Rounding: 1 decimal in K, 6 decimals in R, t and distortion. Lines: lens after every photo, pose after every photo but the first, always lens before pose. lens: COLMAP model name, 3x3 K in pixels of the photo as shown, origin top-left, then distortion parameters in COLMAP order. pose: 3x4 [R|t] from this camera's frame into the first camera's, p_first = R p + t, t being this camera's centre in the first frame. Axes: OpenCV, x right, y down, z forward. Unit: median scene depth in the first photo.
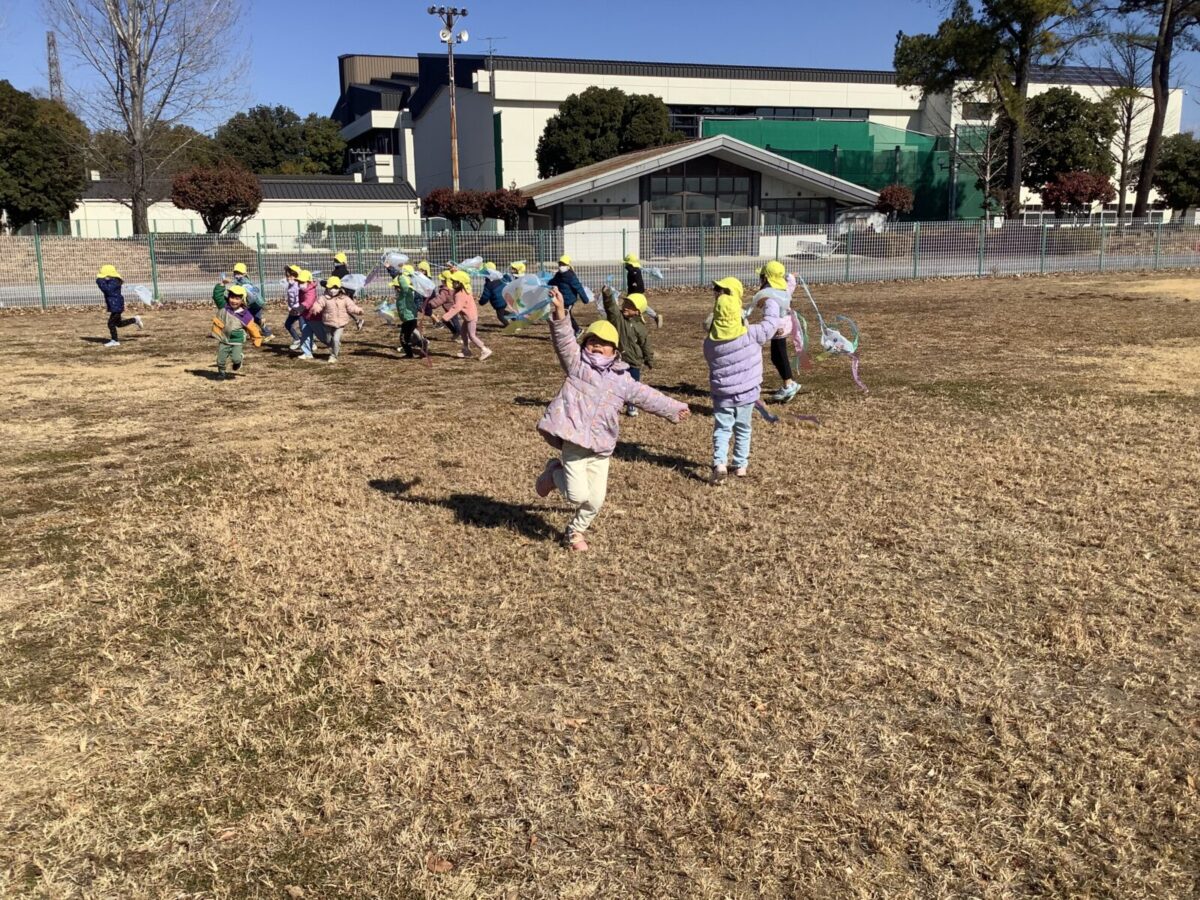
lens RADIAL K [[1073.5, 0, 594.6], [0, 1073.5, 457.0], [0, 0, 1]] dist [0.091057, -0.148668]
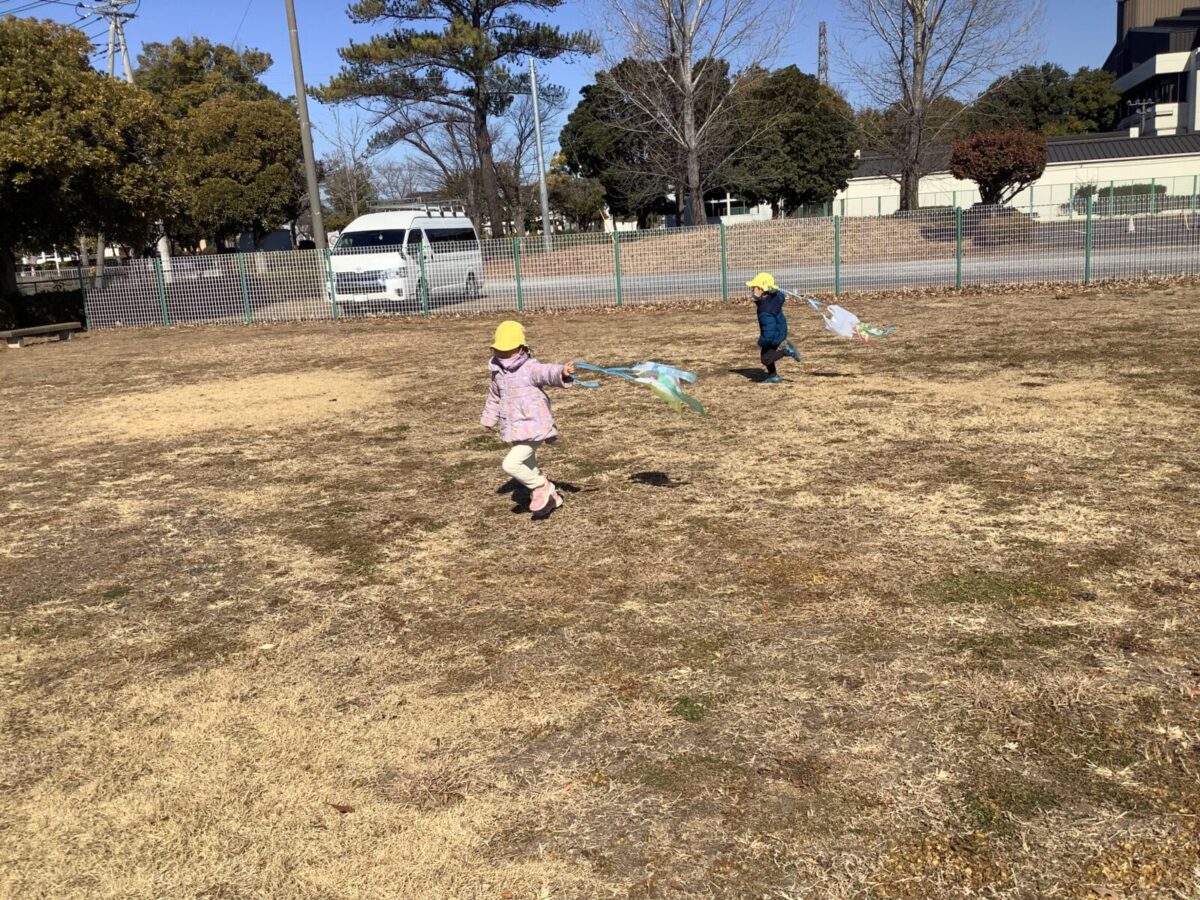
lens RADIAL K [[1073.5, 0, 597.0], [0, 1073.5, 461.5], [0, 0, 1]] dist [0.091057, -0.148668]
pose [[0.802690, 0.089195, -0.589689, -0.520108], [-0.072511, 0.996014, 0.051952, -0.130022], [0.591972, 0.001057, 0.805958, 0.634645]]
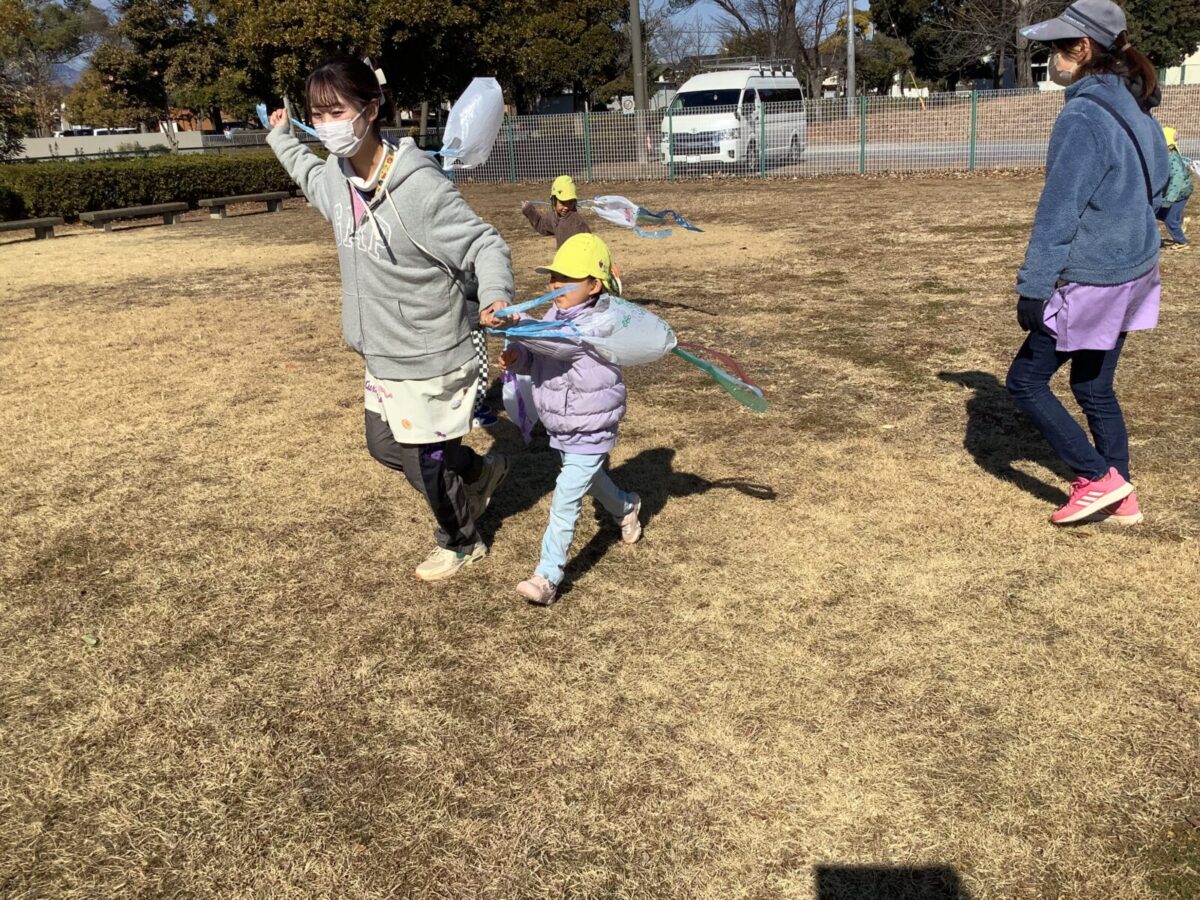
lens RADIAL K [[1073.5, 0, 587.2], [0, 1073.5, 464.9], [0, 0, 1]] dist [0.091057, -0.148668]
pose [[0.638701, 0.221552, -0.736869, -0.653286], [-0.121342, 0.974669, 0.187875, -0.038621], [0.759827, -0.030583, 0.649406, 0.288272]]
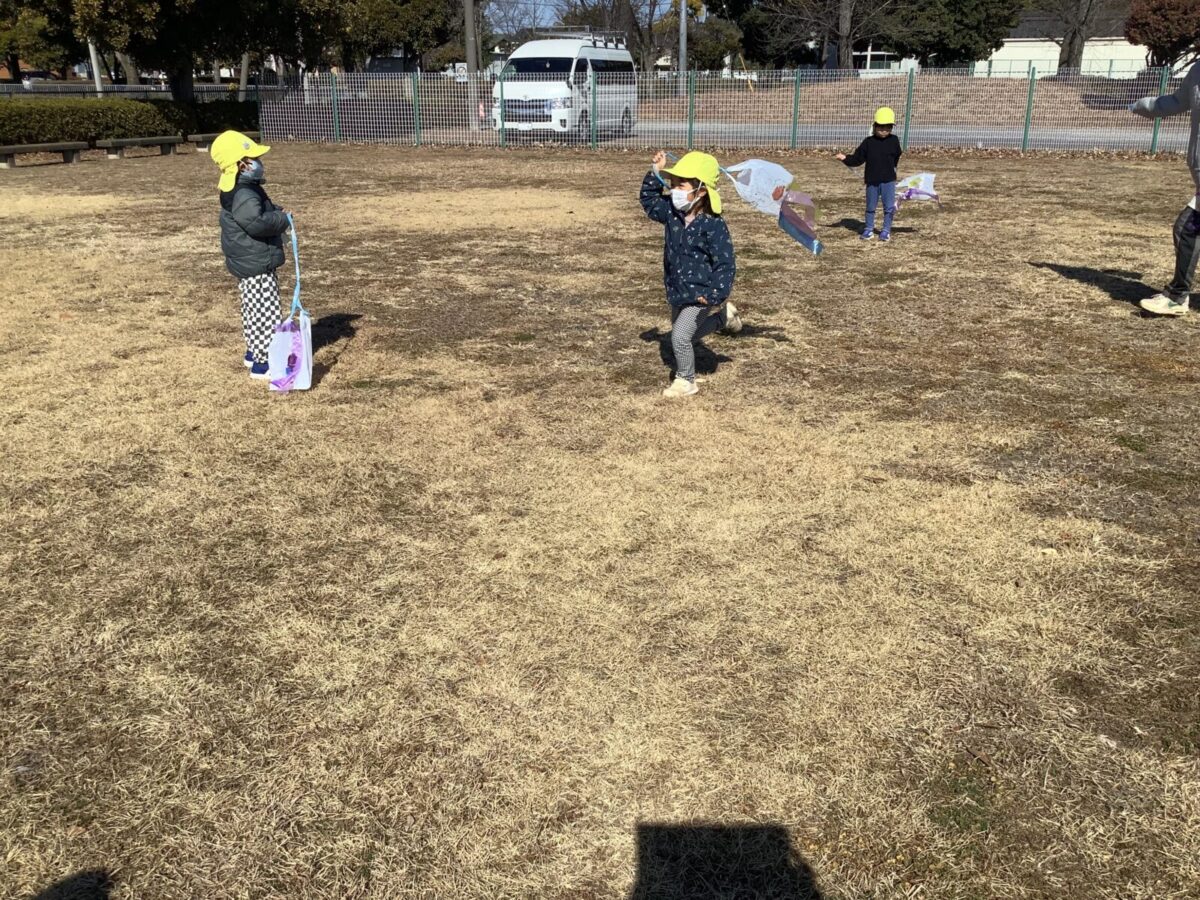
lens RADIAL K [[1073.5, 0, 594.8], [0, 1073.5, 466.0], [0, 0, 1]] dist [0.091057, -0.148668]
pose [[0.745443, 0.233002, -0.624520, -0.658084], [-0.144819, 0.971149, 0.189465, -0.014893], [0.650648, -0.050793, 0.757679, 0.337517]]
